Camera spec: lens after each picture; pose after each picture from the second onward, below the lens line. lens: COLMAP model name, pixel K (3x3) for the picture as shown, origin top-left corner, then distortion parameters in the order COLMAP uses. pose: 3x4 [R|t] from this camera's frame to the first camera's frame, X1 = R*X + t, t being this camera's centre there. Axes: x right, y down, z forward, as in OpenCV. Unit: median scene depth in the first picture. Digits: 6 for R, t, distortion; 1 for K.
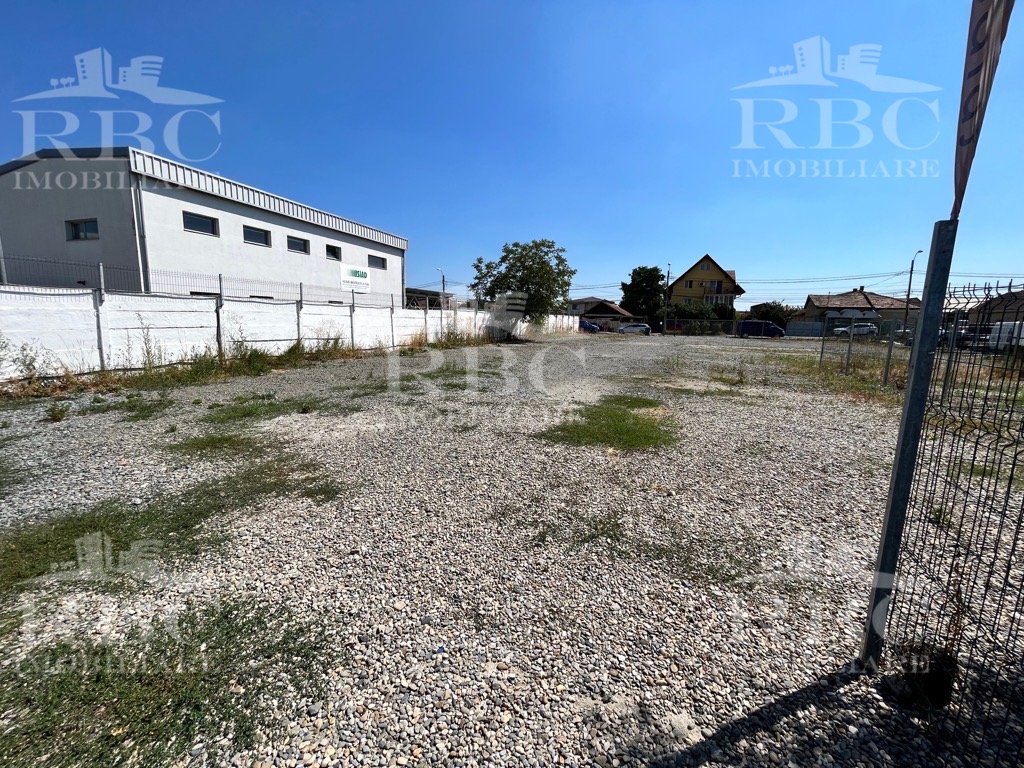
lens RADIAL K [[417.4, 0, 510.7], [0, 417.4, 384.2], [0, 0, 1]] dist [0.001736, -0.000309]
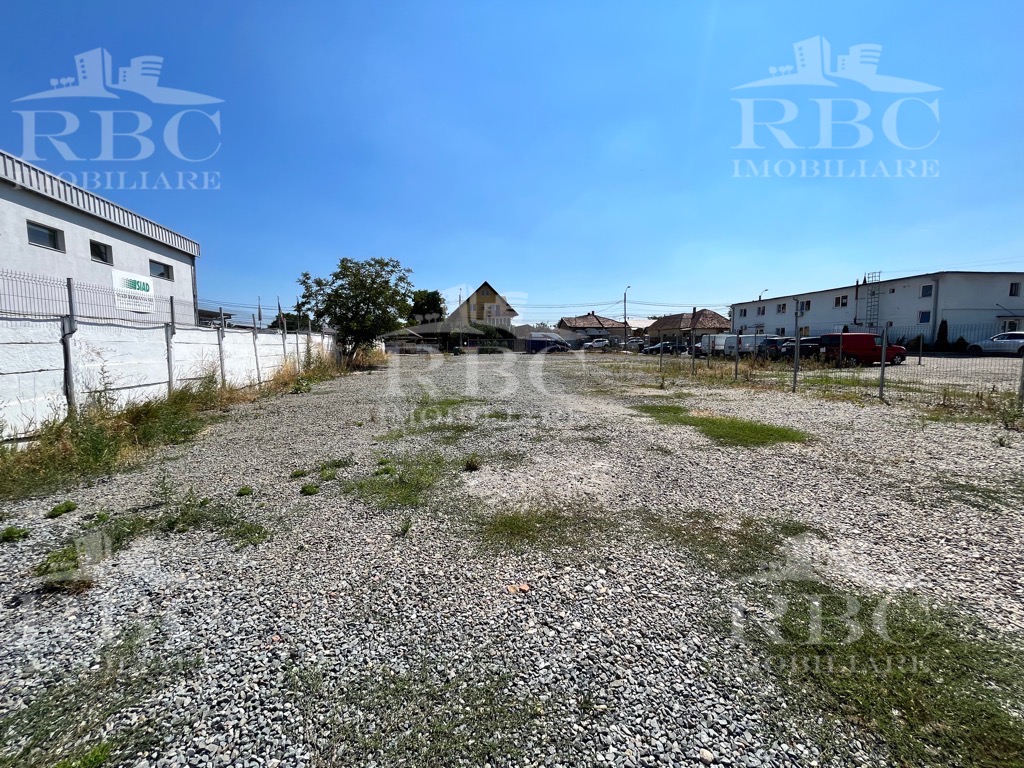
lens RADIAL K [[417.4, 0, 511.3], [0, 417.4, 379.8], [0, 0, 1]] dist [0.001736, -0.000309]
pose [[0.837234, -0.076305, 0.541496, -0.244292], [0.108968, 0.993638, -0.028463, -0.018818], [-0.535879, 0.082836, 0.840222, 0.091611]]
